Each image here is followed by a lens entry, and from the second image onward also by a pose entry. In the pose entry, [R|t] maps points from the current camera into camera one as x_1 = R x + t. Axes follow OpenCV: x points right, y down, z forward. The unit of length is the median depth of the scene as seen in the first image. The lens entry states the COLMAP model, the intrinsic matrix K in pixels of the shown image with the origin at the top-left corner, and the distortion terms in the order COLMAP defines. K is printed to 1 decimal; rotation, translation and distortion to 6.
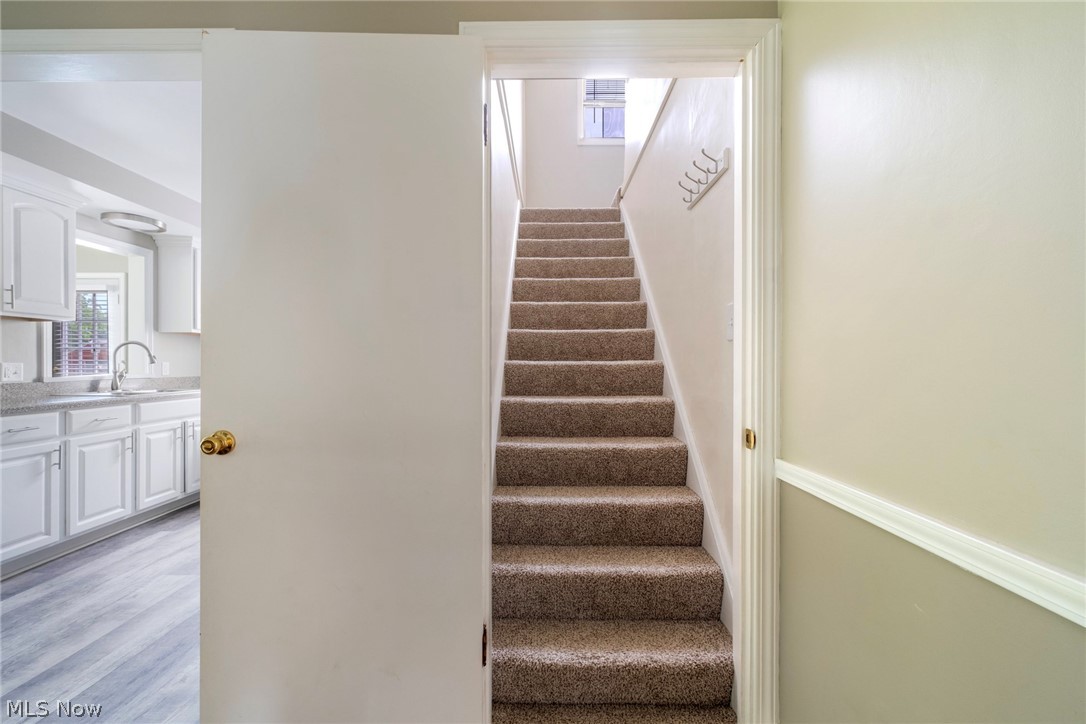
lens RADIAL K [[455.4, 0, 543.8], [0, 455.4, 363.3], [0, 0, 1]] dist [-0.002686, 0.000563]
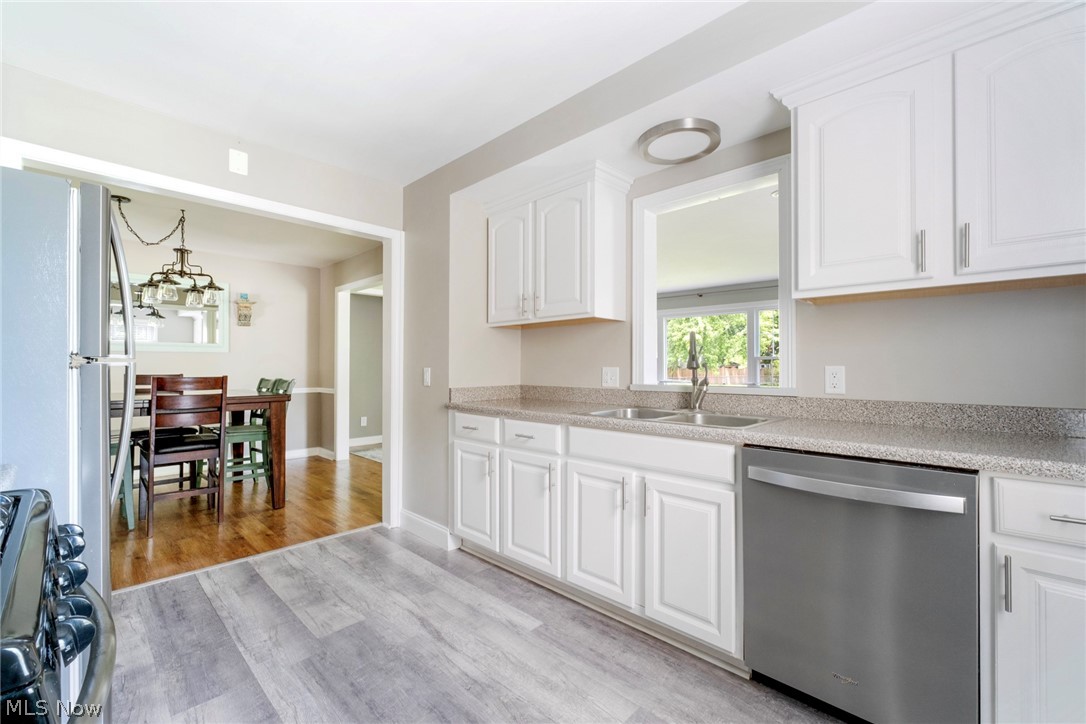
lens RADIAL K [[455.4, 0, 538.7], [0, 455.4, 363.3], [0, 0, 1]] dist [-0.002686, 0.000563]
pose [[-0.691320, -0.011229, -0.722461, -0.437876], [-0.004501, 0.999927, -0.011234, 0.002174], [0.722534, -0.004514, -0.691320, 1.773834]]
